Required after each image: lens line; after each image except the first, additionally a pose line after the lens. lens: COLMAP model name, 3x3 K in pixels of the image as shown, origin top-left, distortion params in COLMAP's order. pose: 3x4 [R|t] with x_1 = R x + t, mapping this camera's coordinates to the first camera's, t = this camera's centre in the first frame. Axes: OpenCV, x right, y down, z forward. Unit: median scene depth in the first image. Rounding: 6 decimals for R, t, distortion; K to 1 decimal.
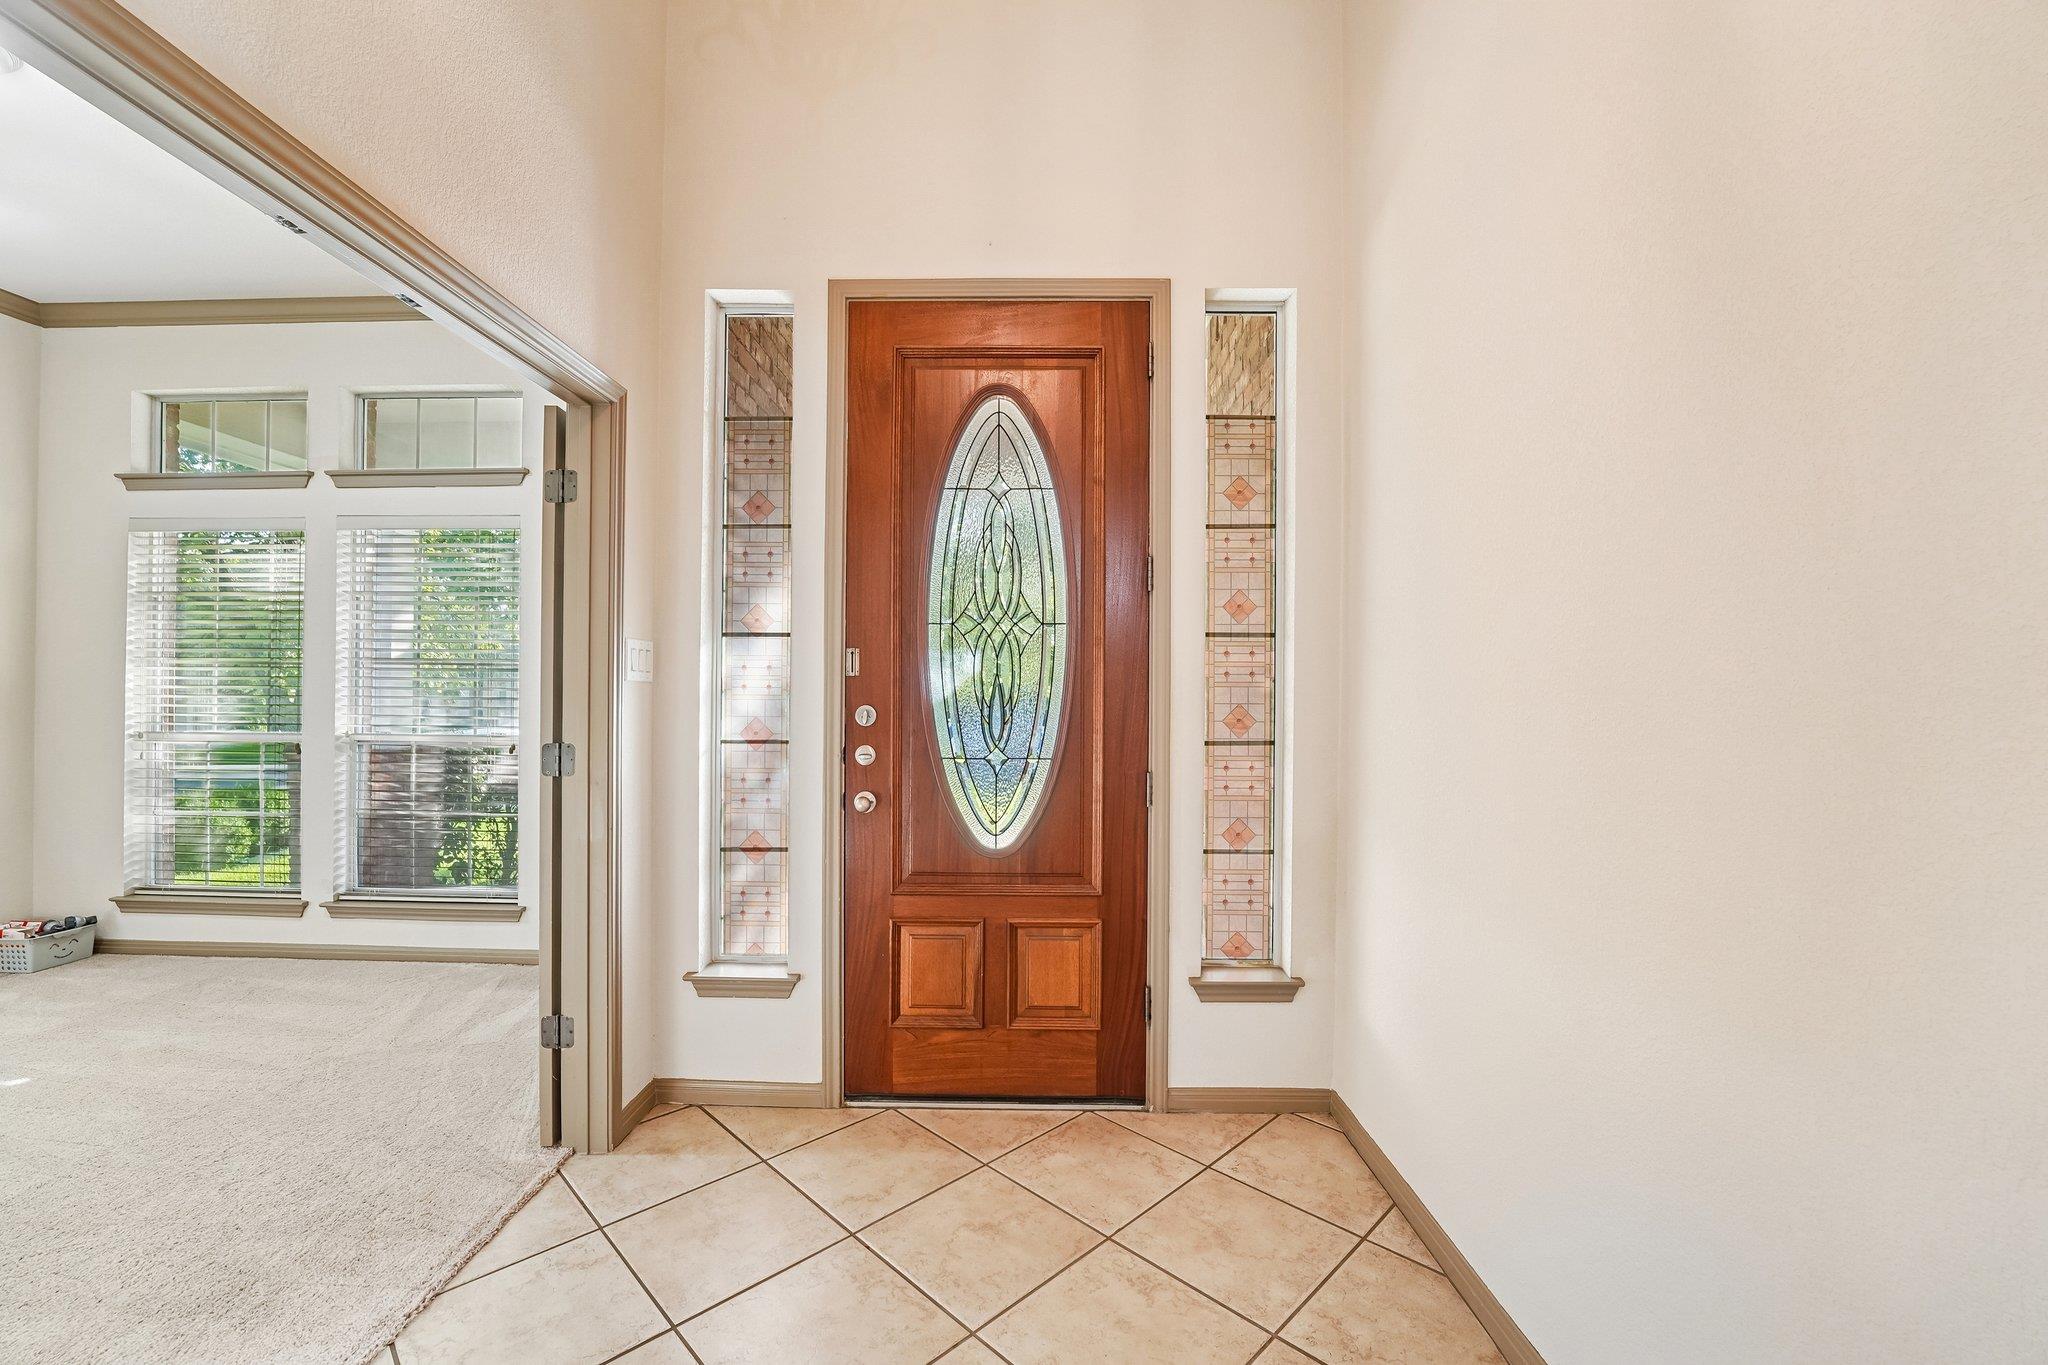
lens RADIAL K [[838.2, 0, 998.0], [0, 838.2, 690.0], [0, 0, 1]] dist [-0.024920, 0.003348]
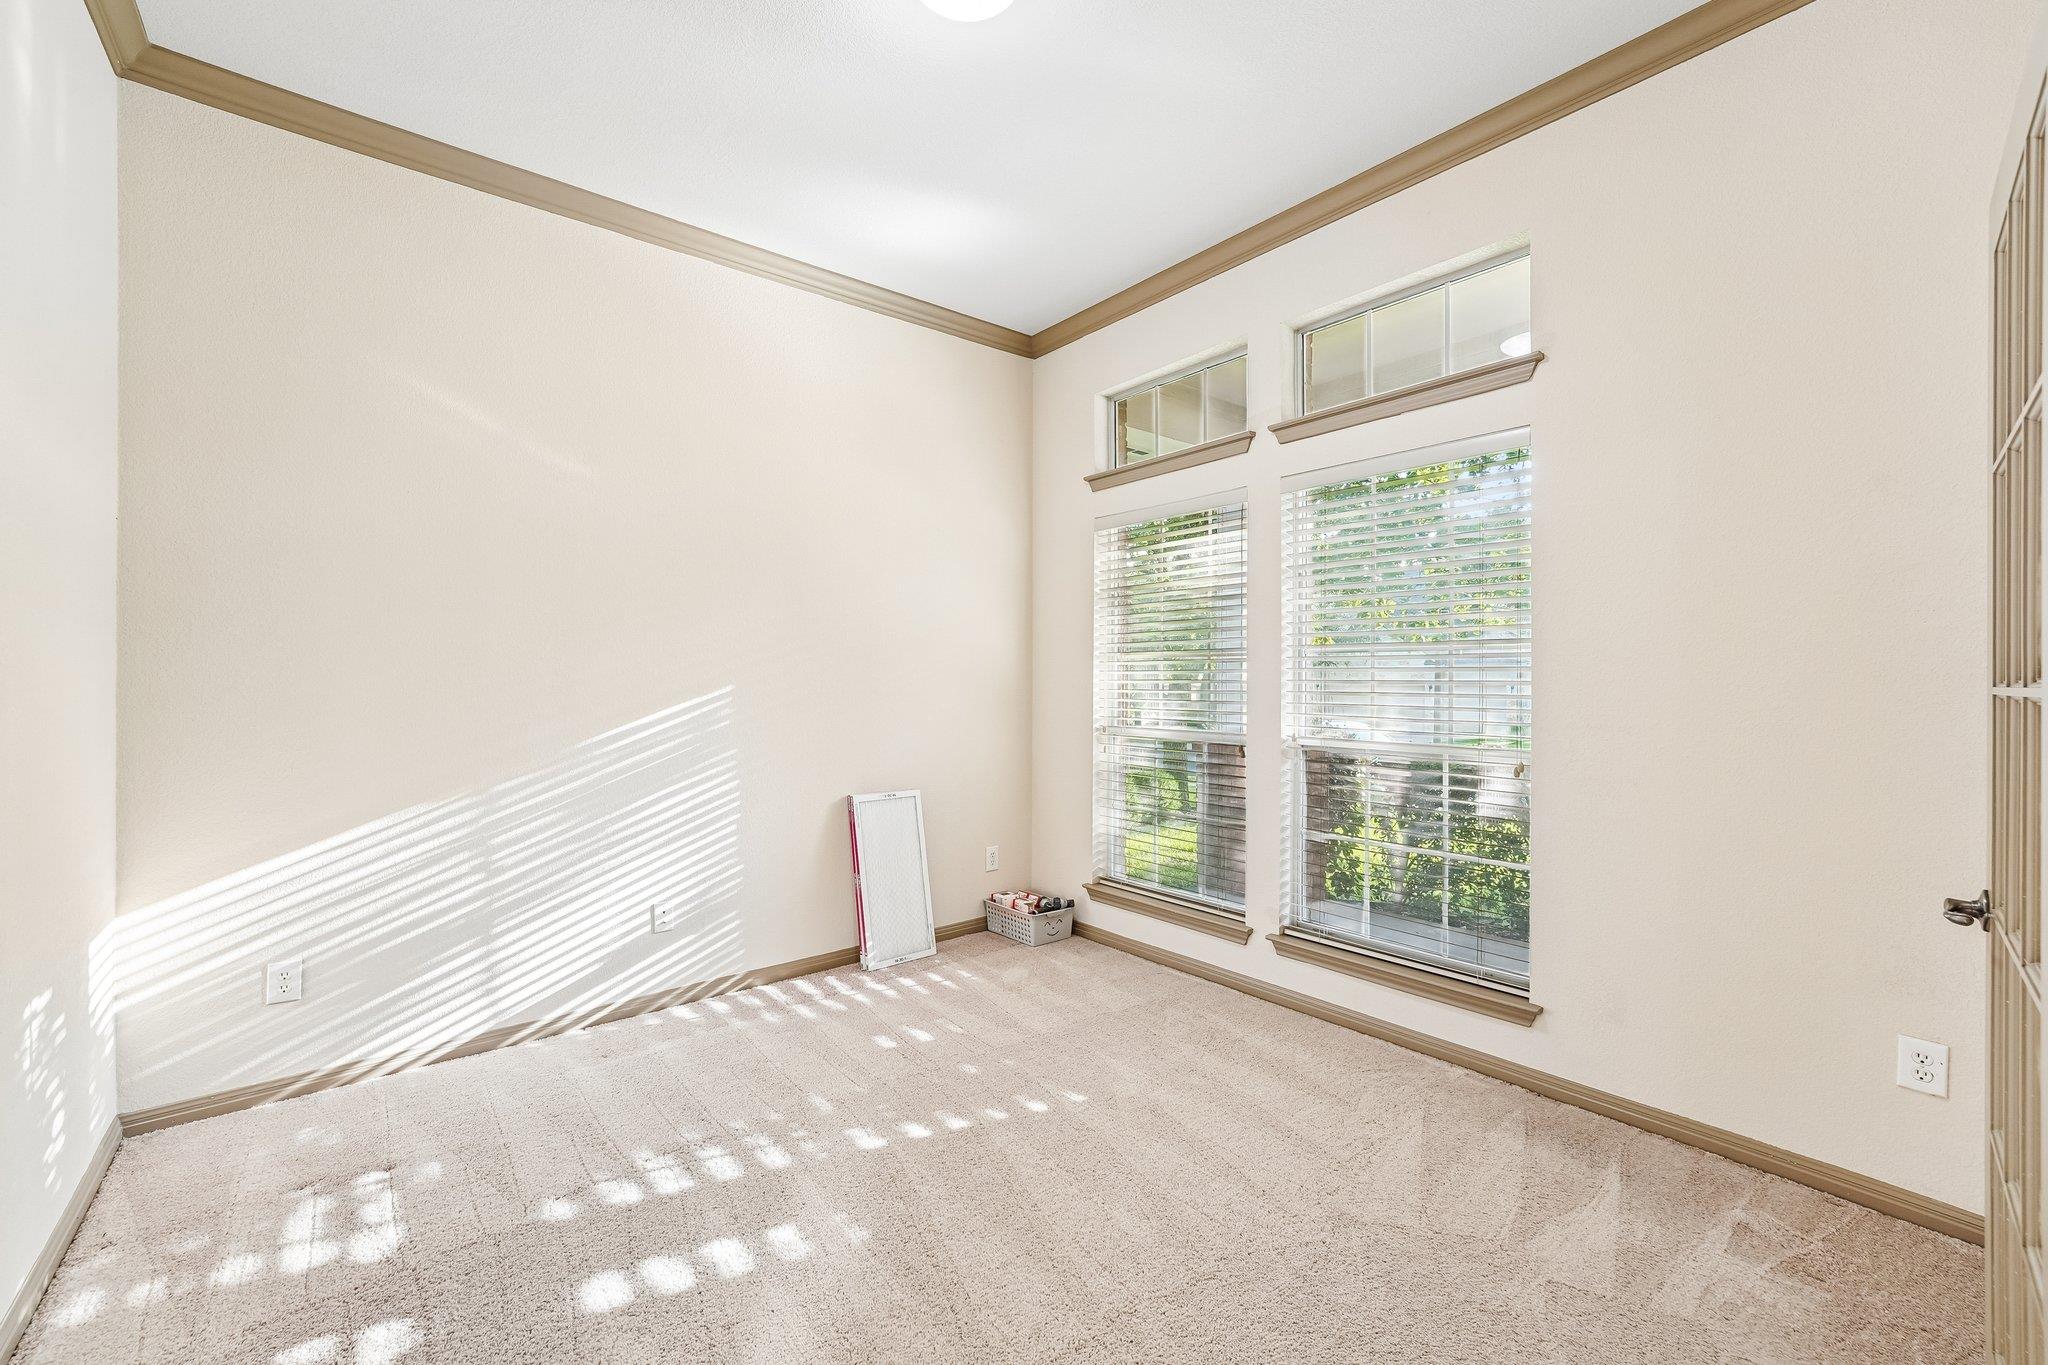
lens RADIAL K [[841.1, 0, 1015.7], [0, 841.1, 688.4], [0, 0, 1]] dist [-0.002056, -0.000068]
pose [[0.650789, 0.001526, -0.759257, -0.460347], [0.005473, 0.999963, 0.006702, -0.004778], [0.759239, -0.008517, 0.650756, 0.332477]]
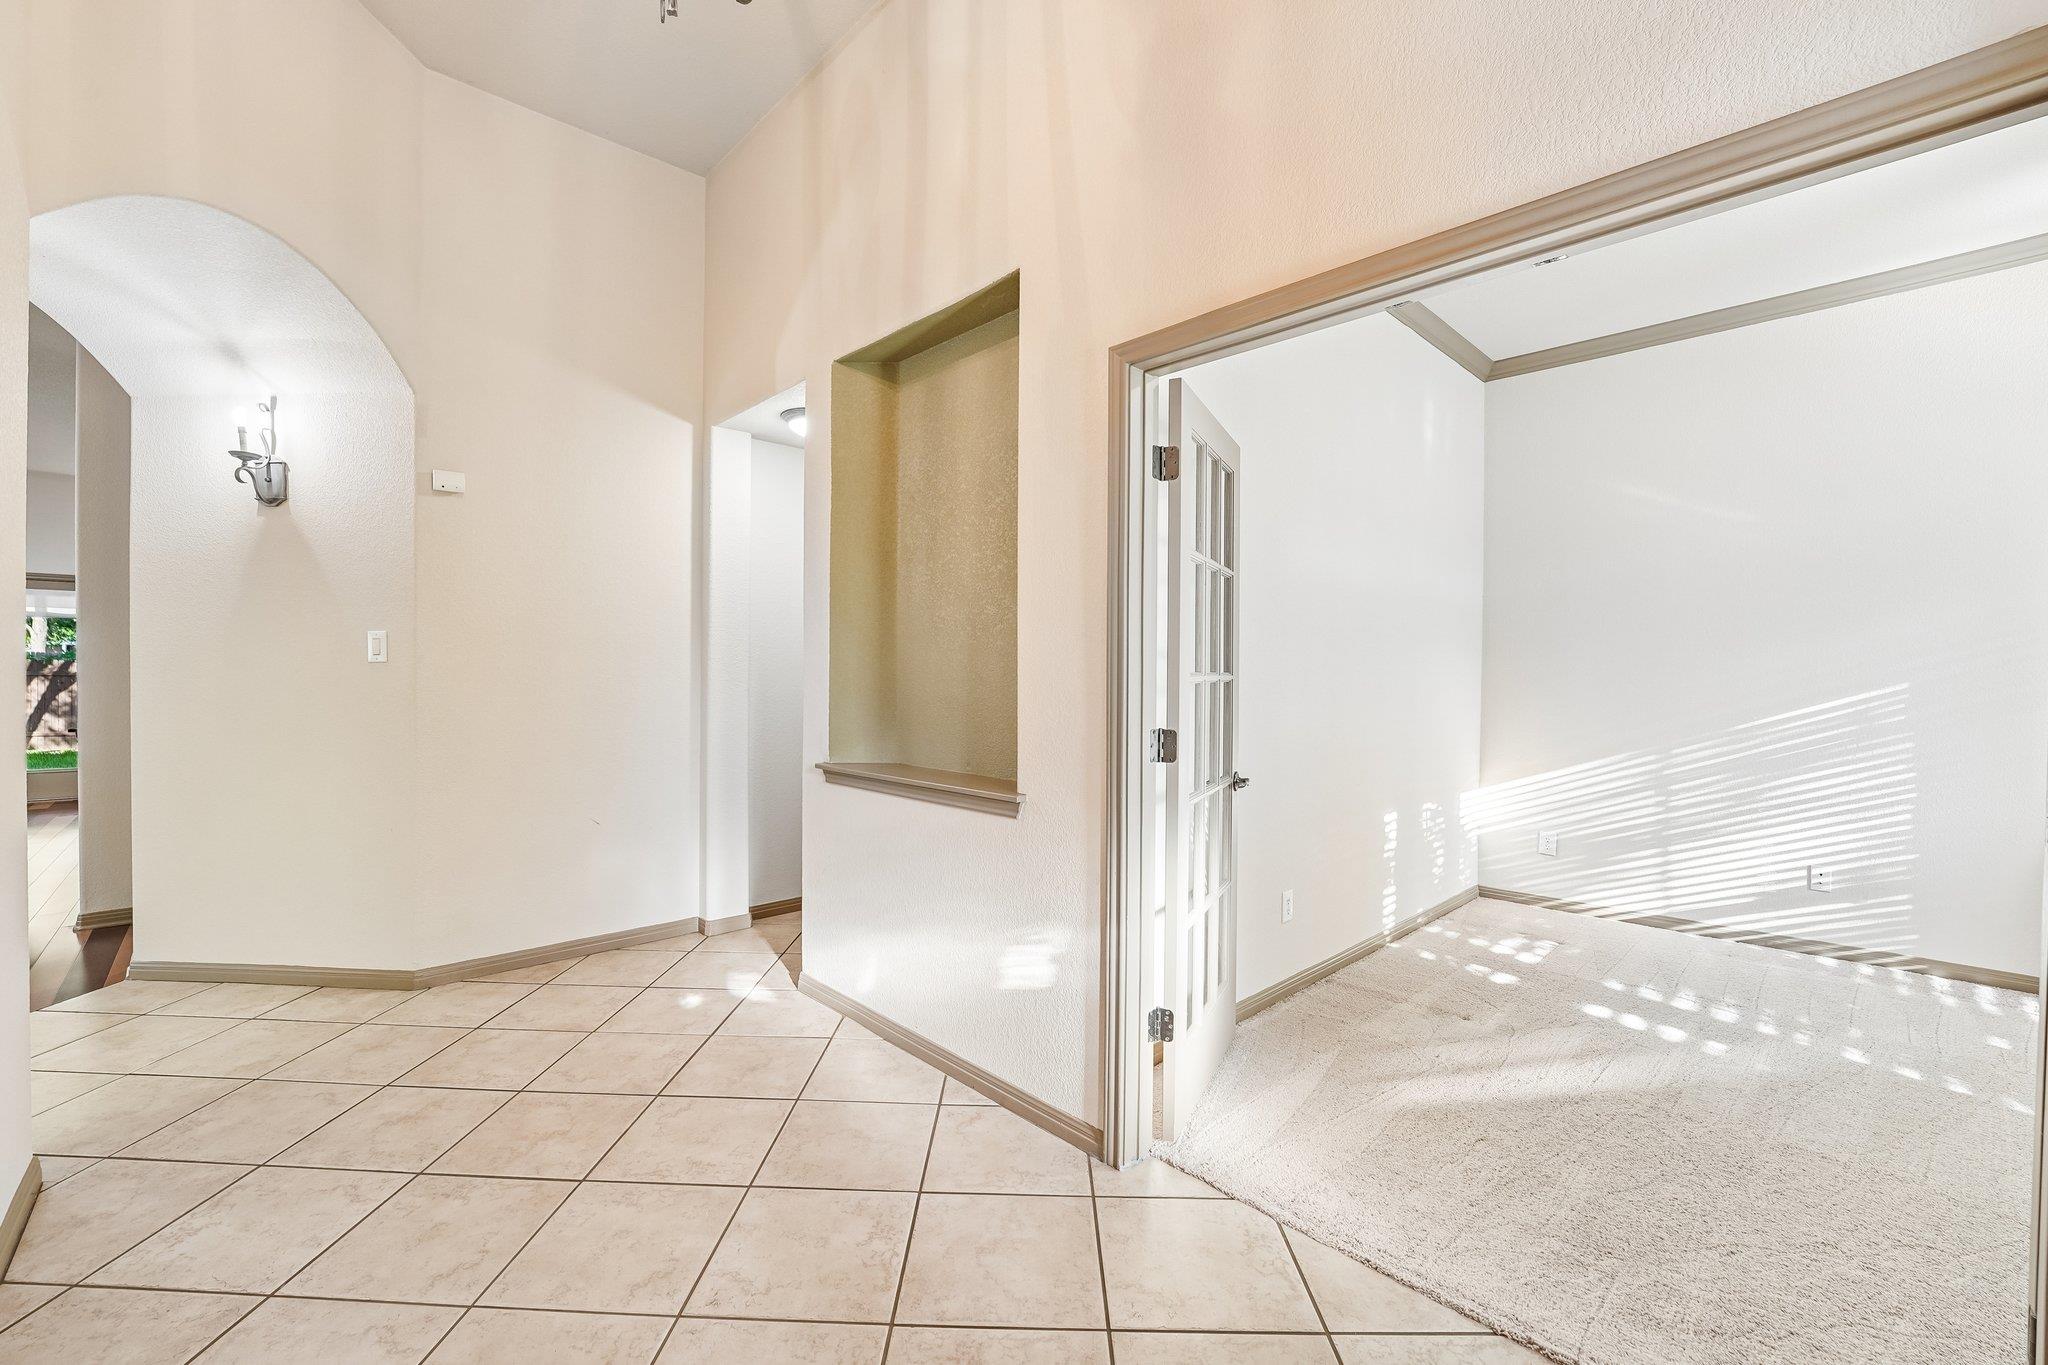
lens RADIAL K [[843.3, 0, 1016.0], [0, 843.3, 685.7], [0, 0, 1]] dist [-0.028929, 0.000085]
pose [[-0.708115, -0.002143, -0.706094, 0.222952], [-0.010535, 0.999916, 0.007530, 0.006979], [0.706018, 0.012771, -0.708078, 0.738874]]
